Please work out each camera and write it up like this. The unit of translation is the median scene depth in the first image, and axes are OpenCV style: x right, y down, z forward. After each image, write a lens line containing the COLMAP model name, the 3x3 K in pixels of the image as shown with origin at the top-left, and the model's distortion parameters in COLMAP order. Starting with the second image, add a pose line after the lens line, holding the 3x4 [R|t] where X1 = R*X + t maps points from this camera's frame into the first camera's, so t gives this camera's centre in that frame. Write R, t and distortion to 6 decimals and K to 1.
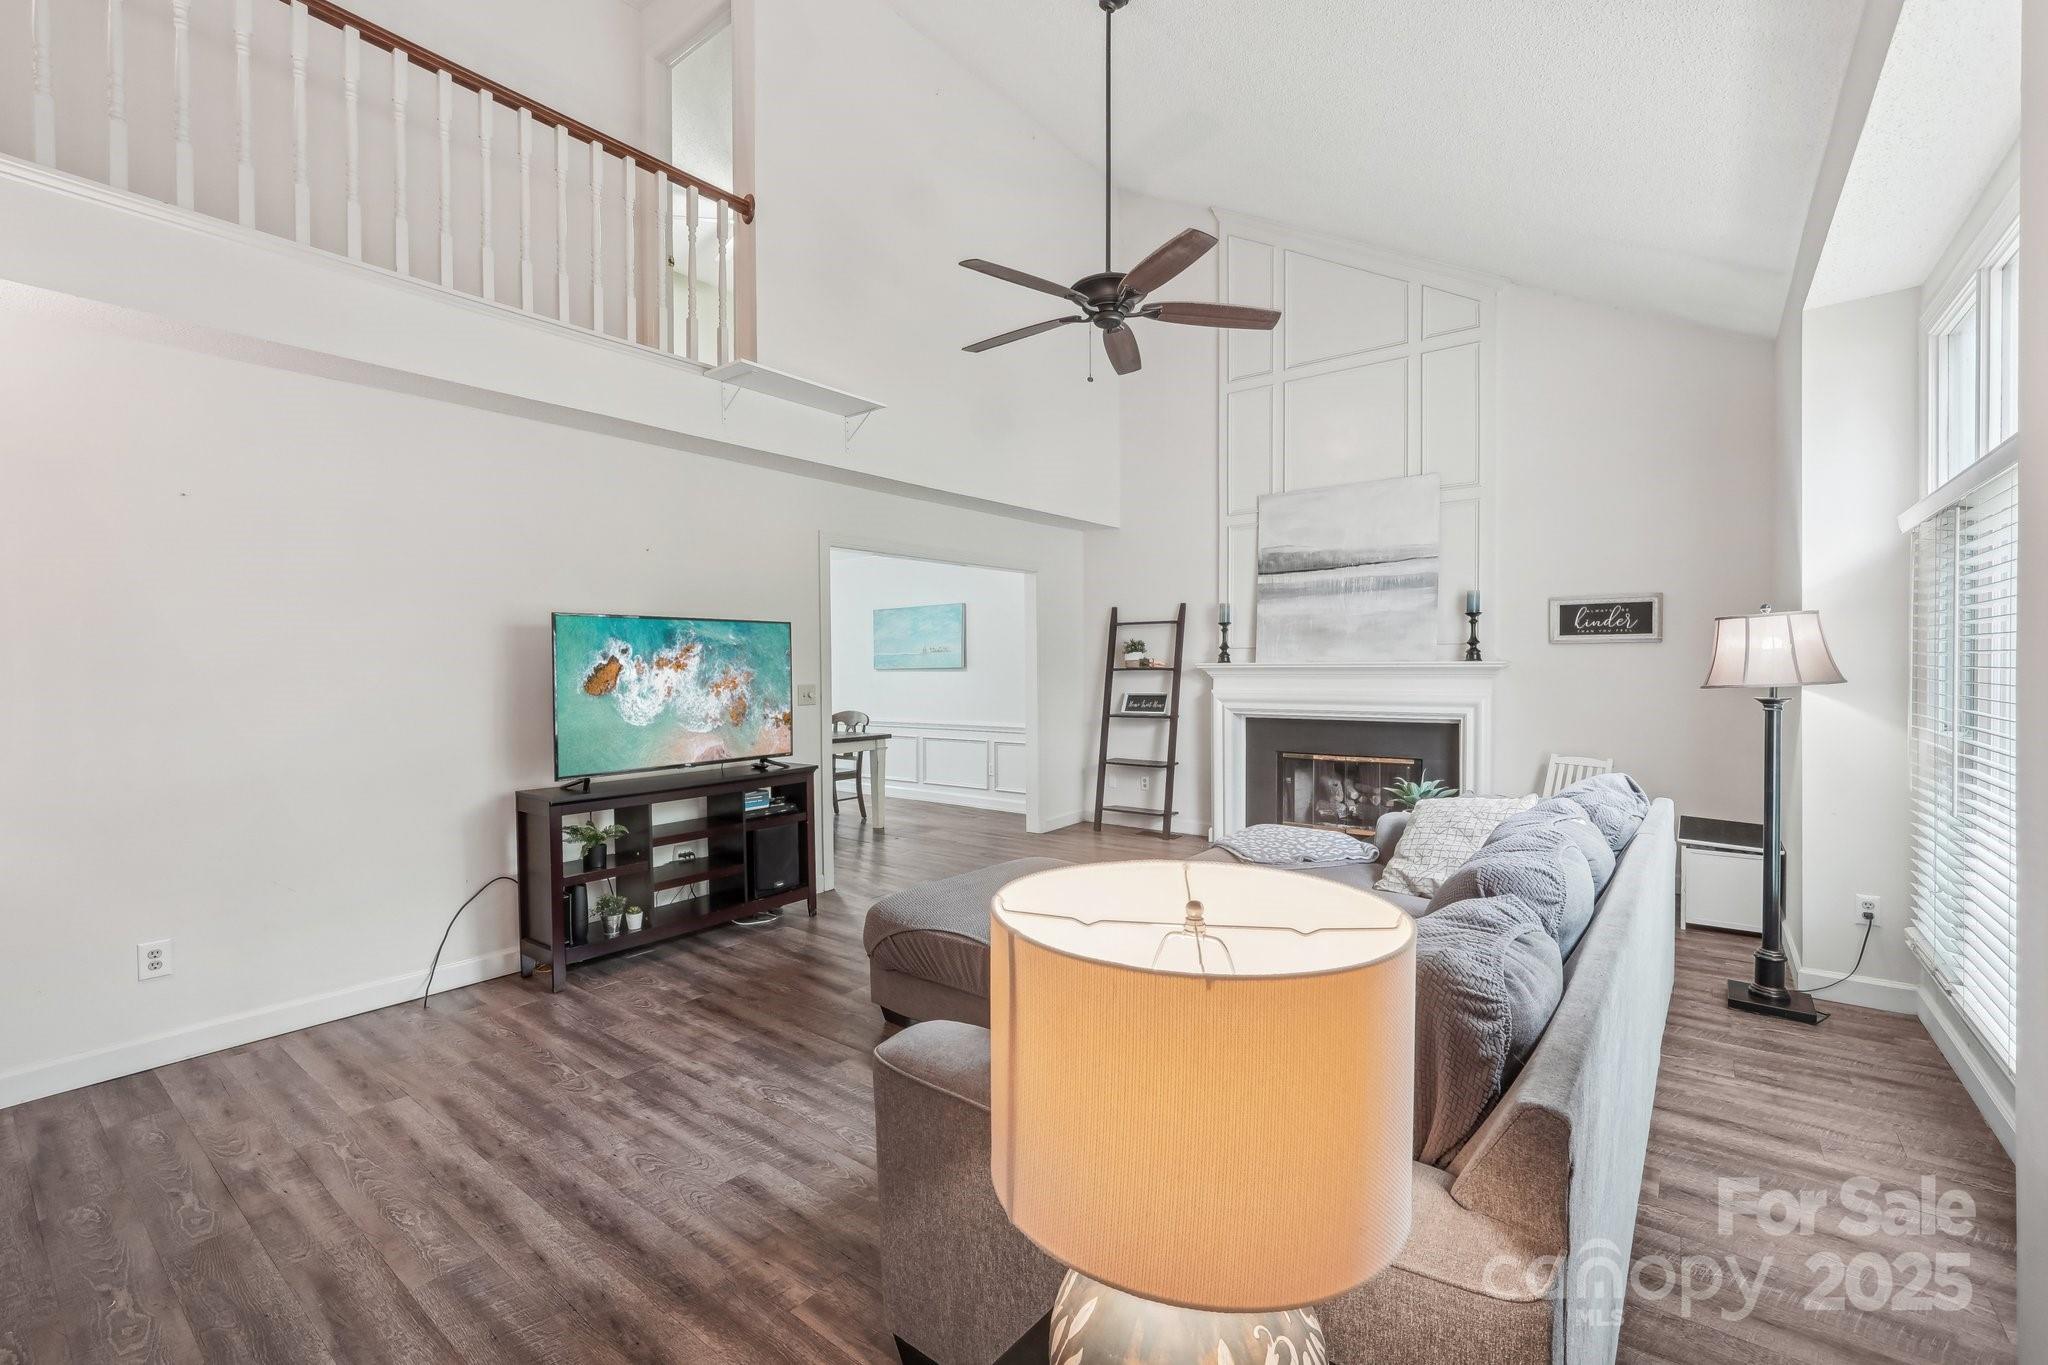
lens RADIAL K [[877.8, 0, 1034.6], [0, 877.8, 673.2], [0, 0, 1]] dist [-0.002148, 0.000073]
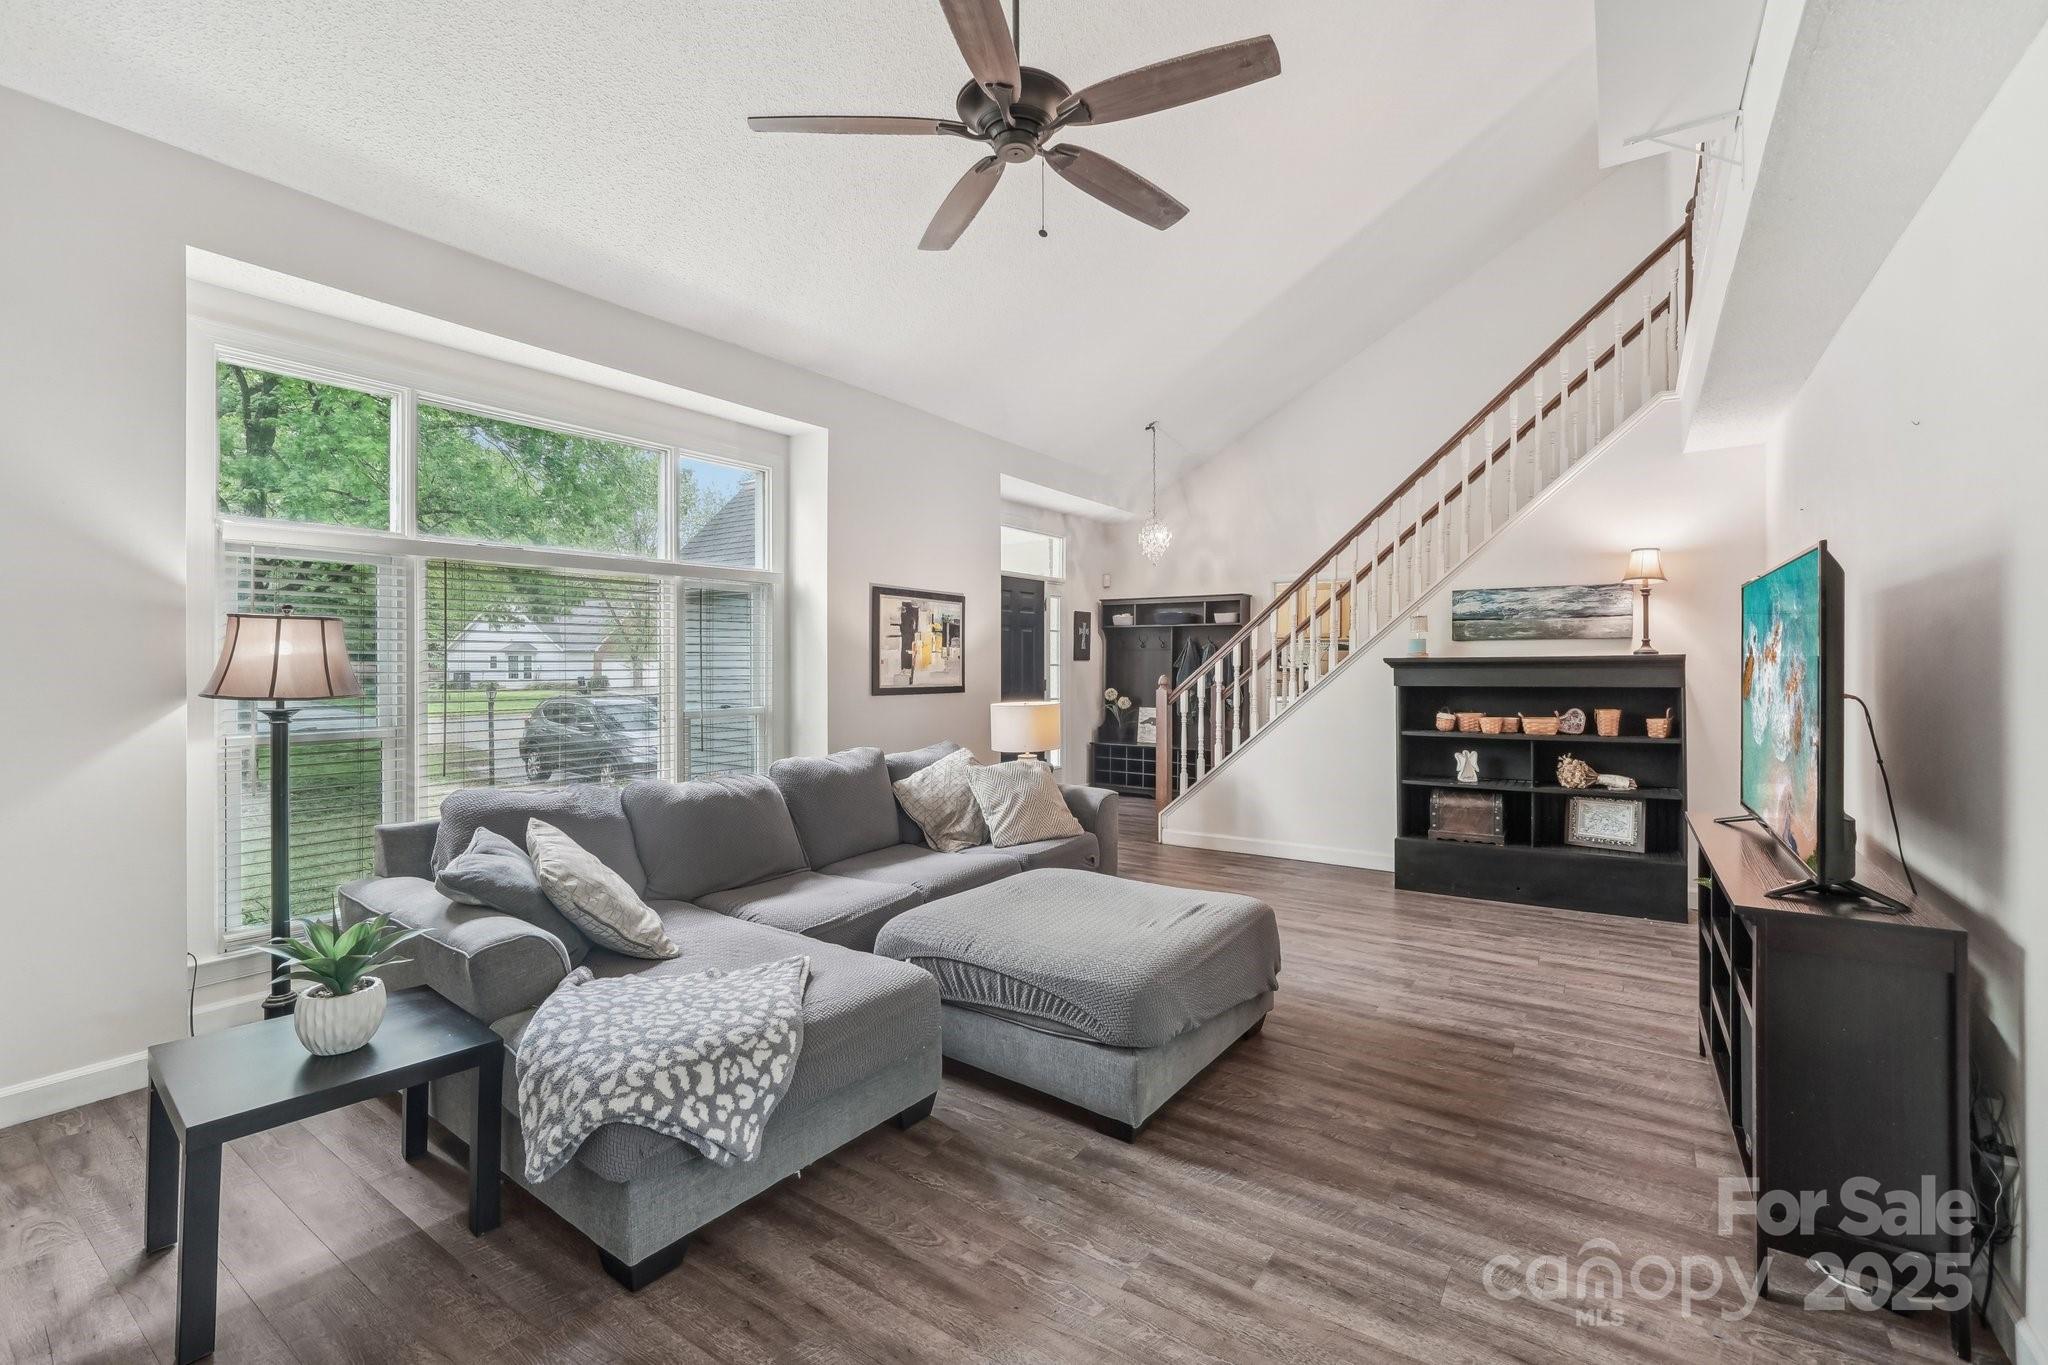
lens RADIAL K [[877.8, 0, 1034.6], [0, 877.8, 673.2], [0, 0, 1]] dist [-0.002148, 0.000073]
pose [[-0.998232, 0.015181, -0.057473, 0.071067], [0.014020, 0.999690, 0.020561, -0.009308], [0.057768, 0.019719, -0.998135, 1.093545]]
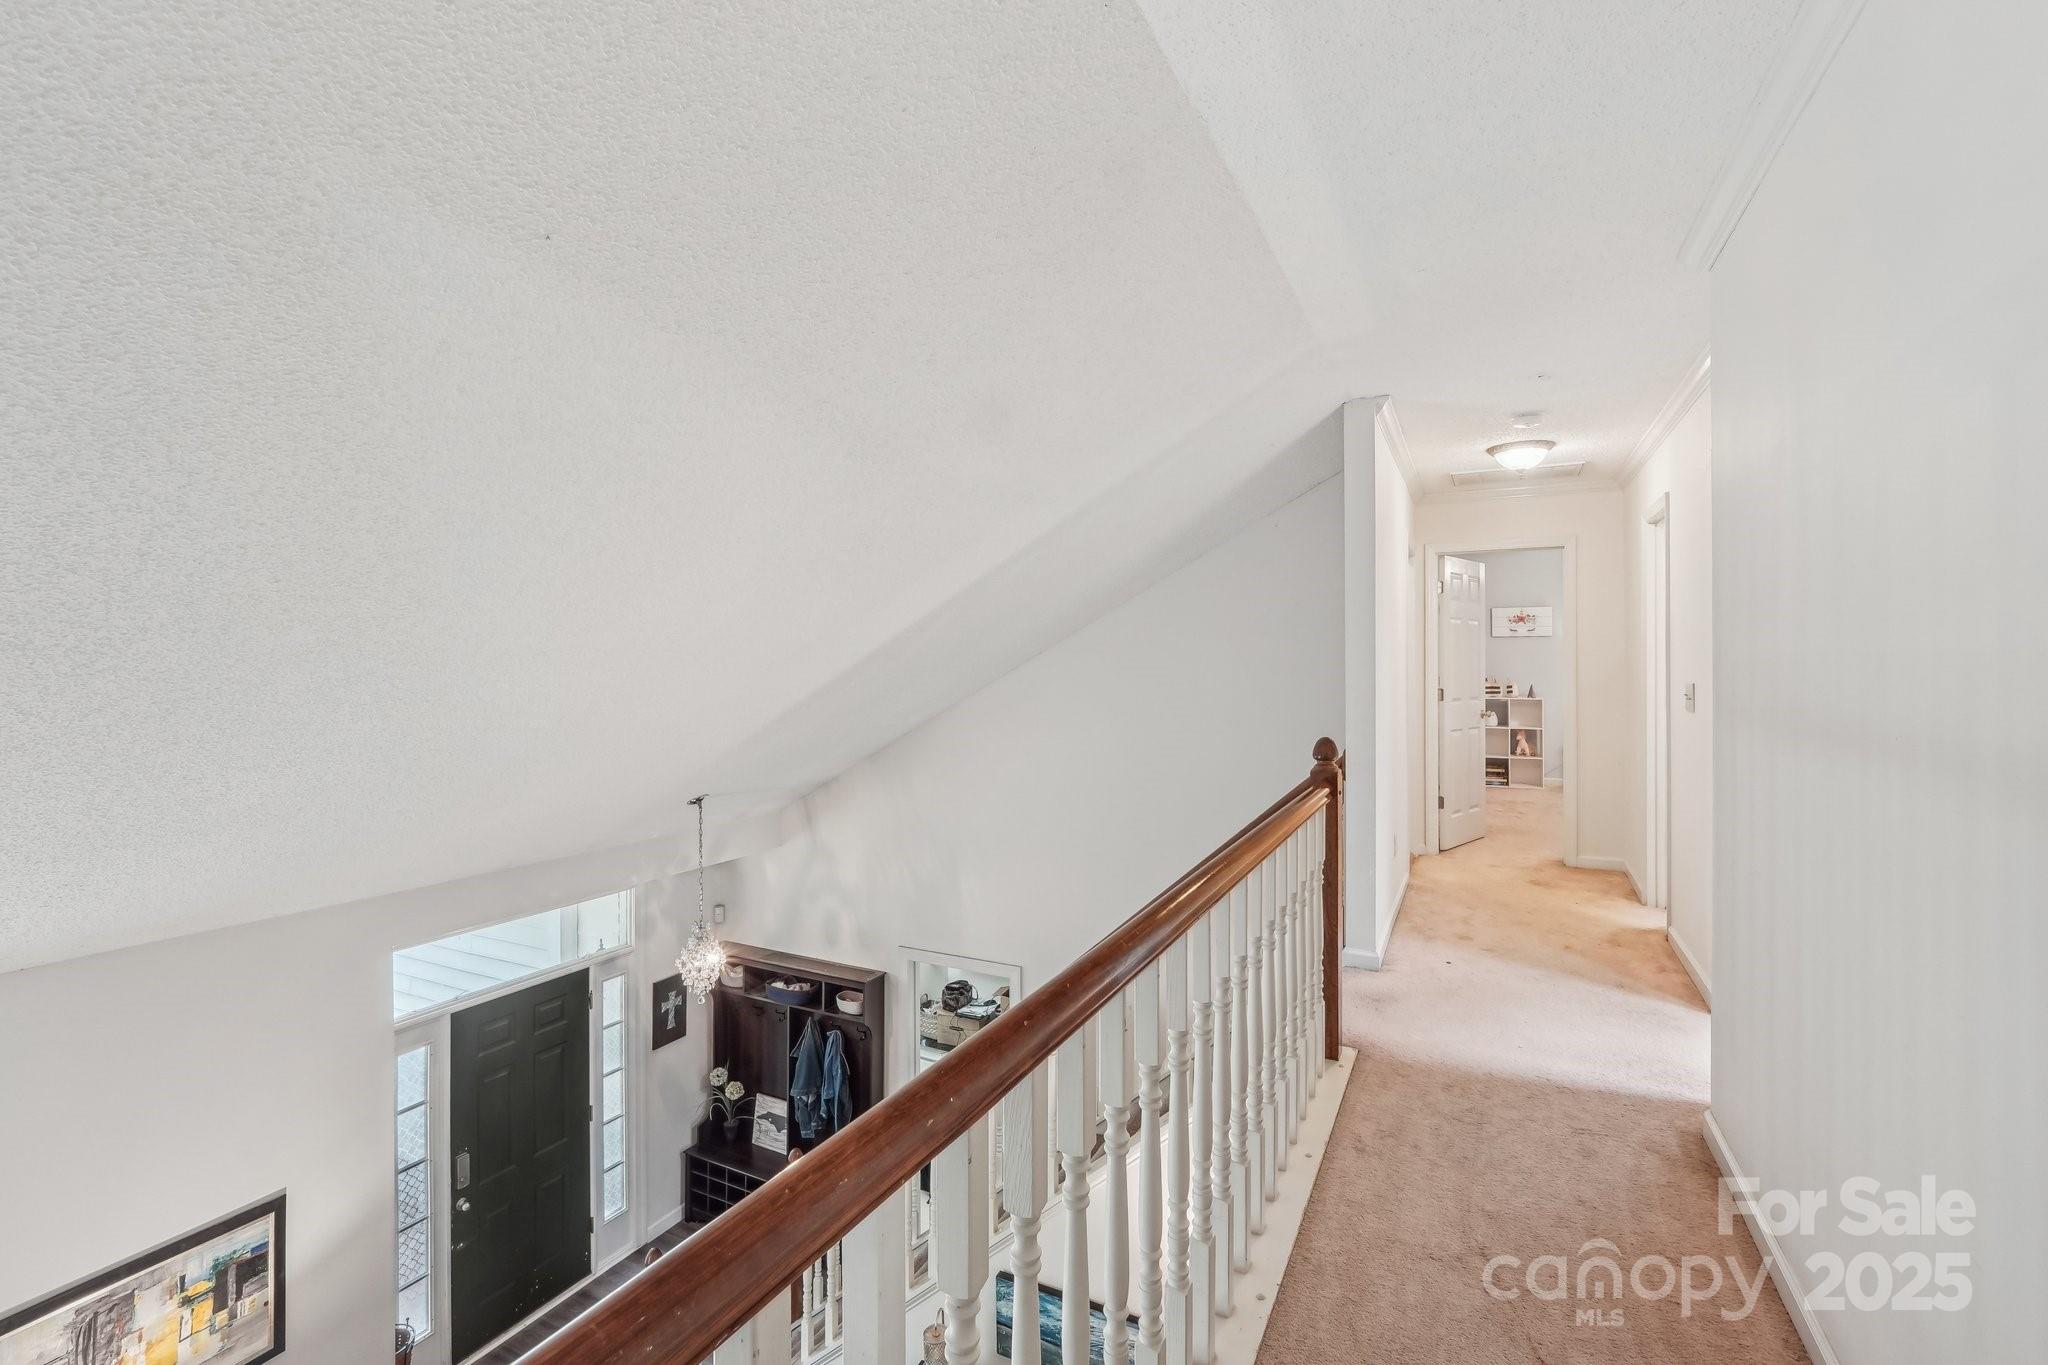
lens RADIAL K [[917.5, 0, 1033.6], [0, 917.5, 670.3], [0, 0, 1]] dist [-0.000806, 0.000117]
pose [[-0.980691, 0.012920, -0.195136, -0.318663], [0.010123, 0.999831, 0.015326, -0.469424], [0.195301, 0.013054, -0.980656, 0.800100]]
